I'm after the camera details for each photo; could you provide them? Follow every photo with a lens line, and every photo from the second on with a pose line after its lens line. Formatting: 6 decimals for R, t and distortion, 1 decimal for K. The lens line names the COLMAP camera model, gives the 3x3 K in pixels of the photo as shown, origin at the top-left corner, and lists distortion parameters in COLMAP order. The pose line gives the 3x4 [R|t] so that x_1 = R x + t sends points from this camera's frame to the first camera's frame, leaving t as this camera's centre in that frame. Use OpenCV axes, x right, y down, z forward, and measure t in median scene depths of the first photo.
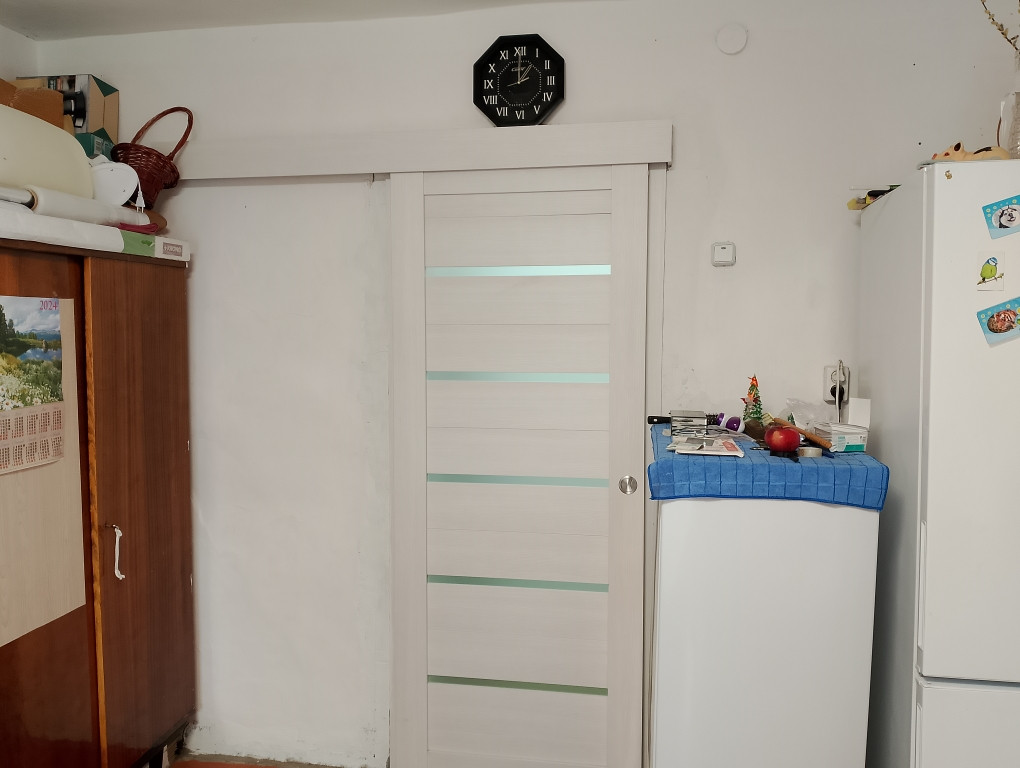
lens RADIAL K [[848.8, 0, 510.6], [0, 848.8, 397.0], [0, 0, 1]] dist [0.070581, -0.141685]
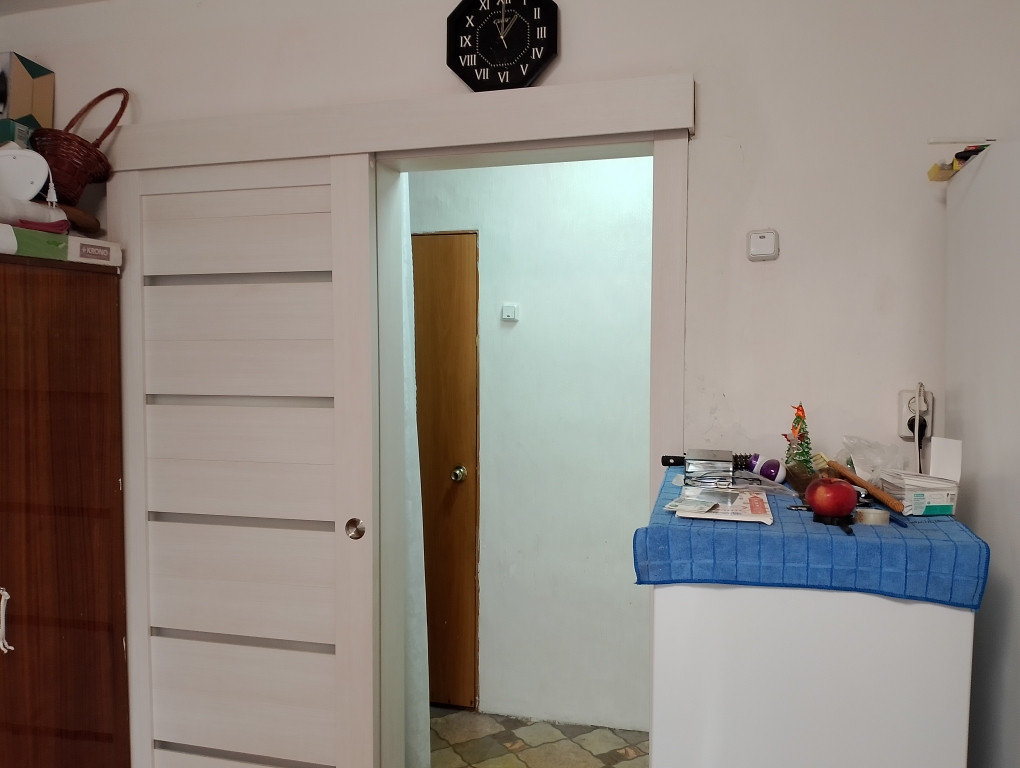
lens RADIAL K [[848.8, 0, 510.6], [0, 848.8, 397.0], [0, 0, 1]] dist [0.070581, -0.141685]
pose [[0.995736, -0.000133, -0.092245, 0.098107], [-0.001695, 0.999804, -0.019743, -0.015357], [0.092229, 0.019815, 0.995541, 0.222861]]
